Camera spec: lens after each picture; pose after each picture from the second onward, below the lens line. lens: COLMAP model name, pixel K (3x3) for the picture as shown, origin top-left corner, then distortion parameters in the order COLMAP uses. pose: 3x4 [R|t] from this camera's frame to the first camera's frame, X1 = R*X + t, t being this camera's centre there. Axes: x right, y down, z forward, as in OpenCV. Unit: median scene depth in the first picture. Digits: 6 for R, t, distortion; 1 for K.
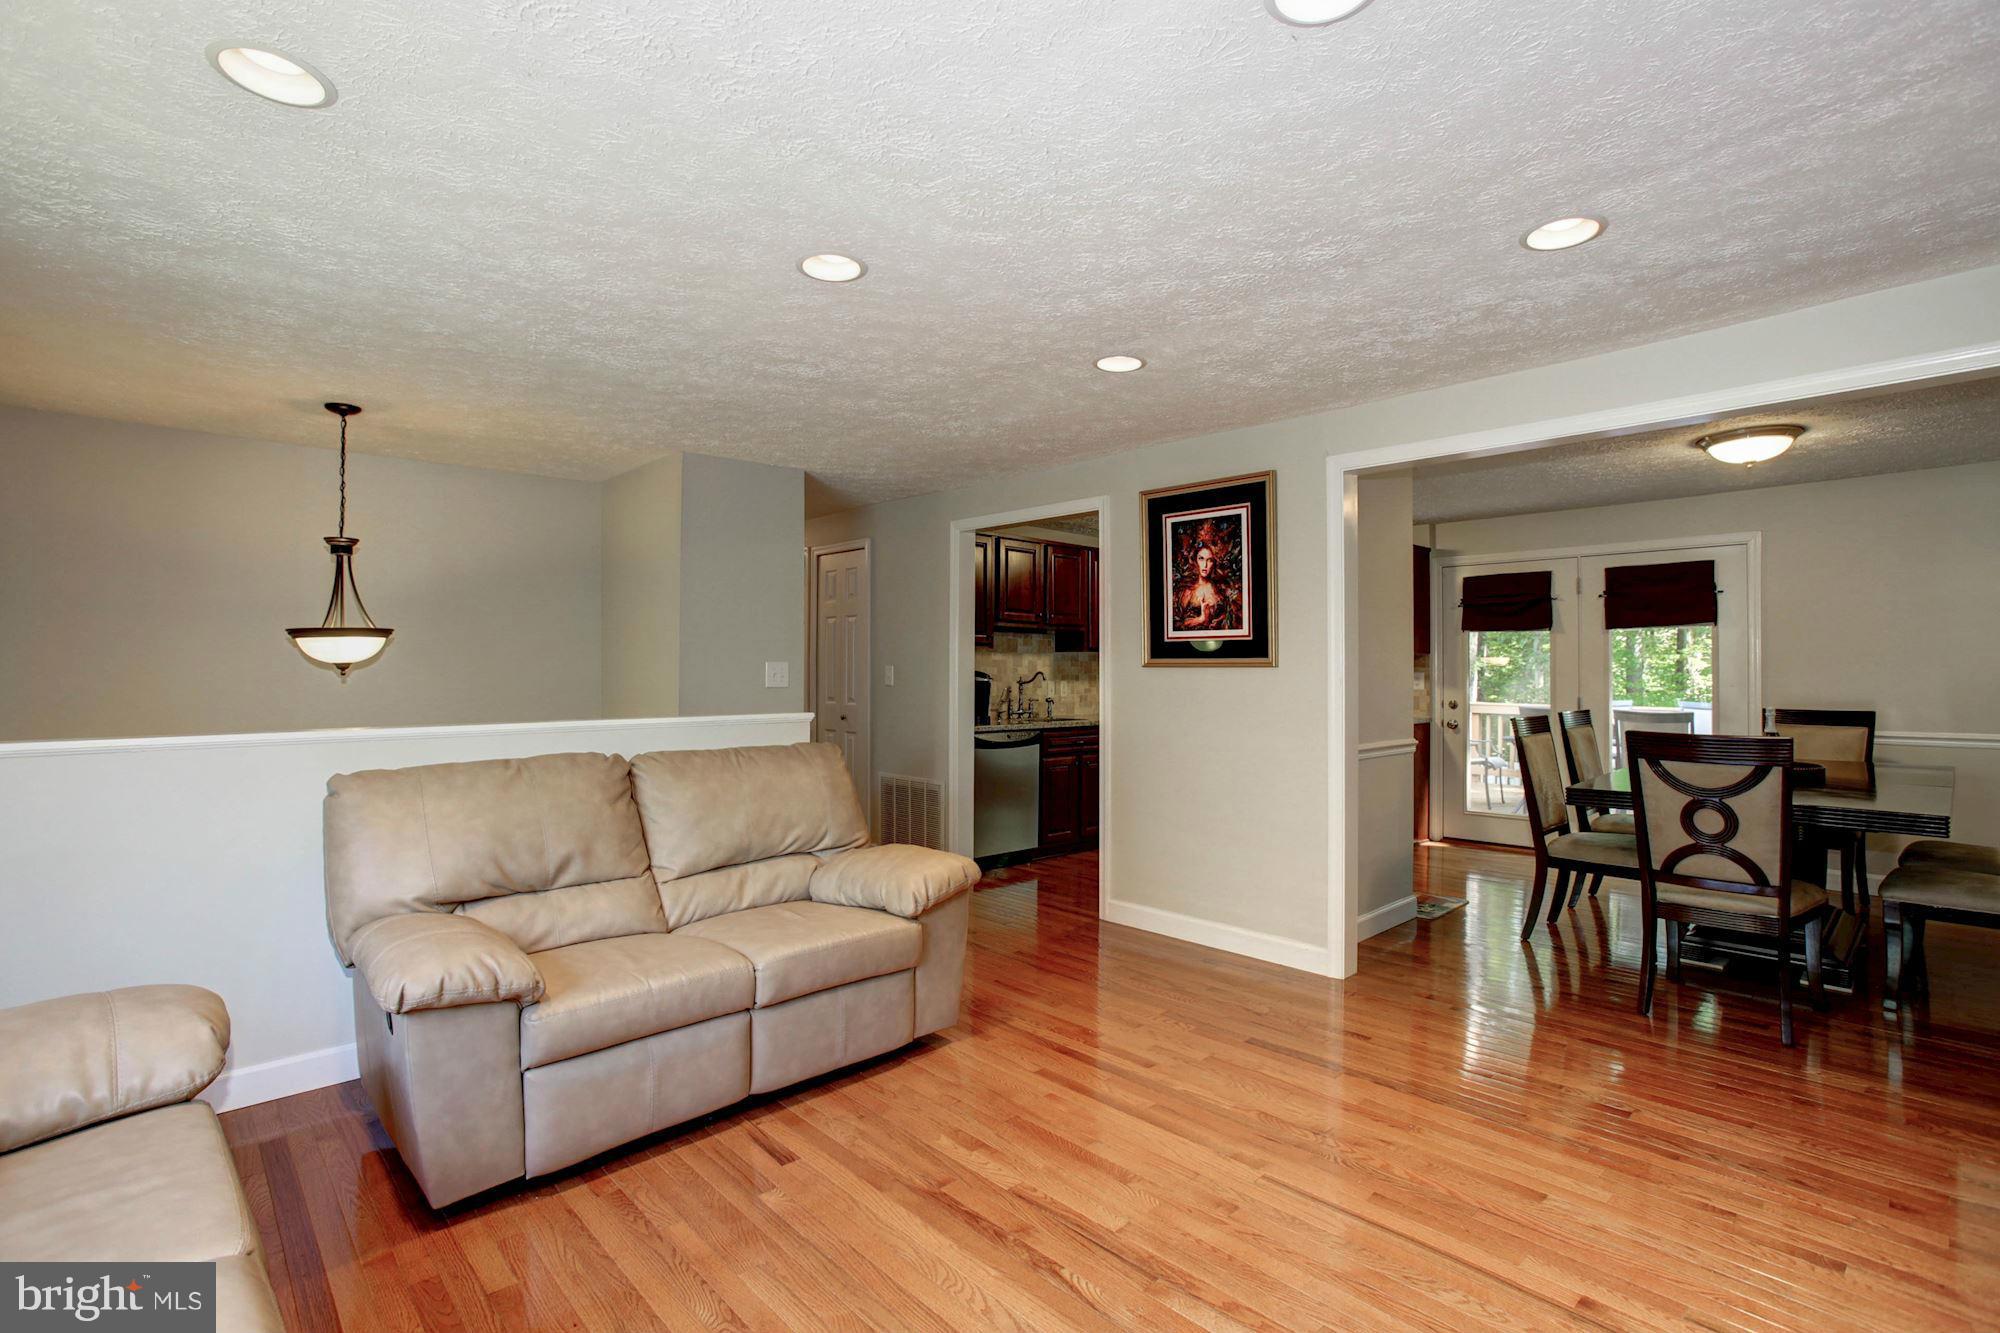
lens RADIAL K [[967.4, 0, 996.5], [0, 967.4, 653.9], [0, 0, 1]] dist [-0.073635, 0.038765]
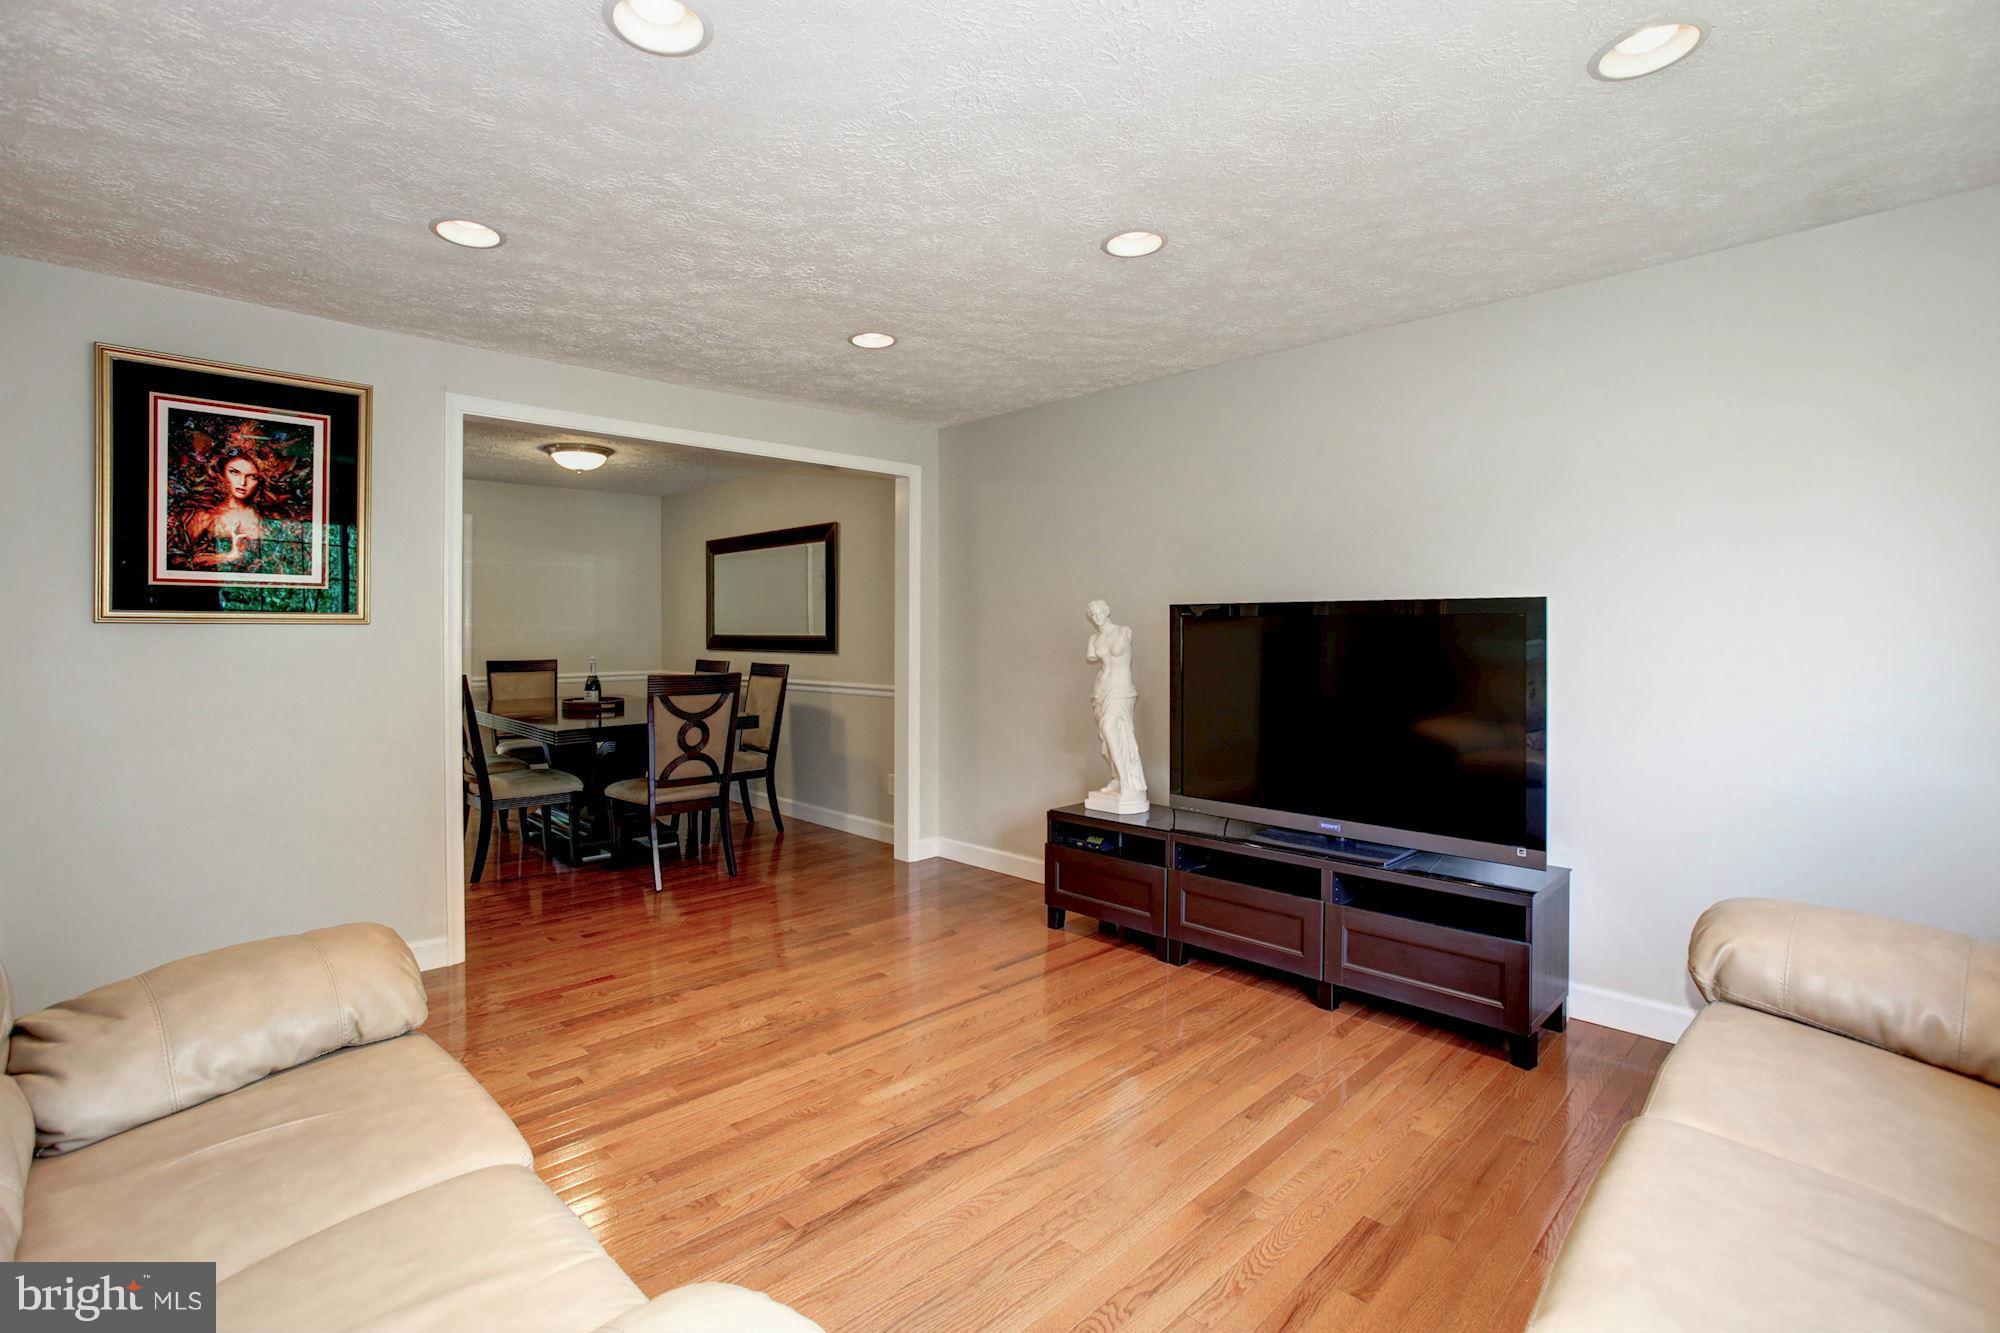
lens RADIAL K [[919.0, 0, 986.0], [0, 919.0, 630.3], [0, 0, 1]] dist [-0.019078, 0.000086]
pose [[-0.024436, 0.000115, 0.999701, -0.483326], [-0.016153, 0.999869, -0.000510, 0.010166], [-0.999571, -0.016161, -0.024431, 0.463985]]
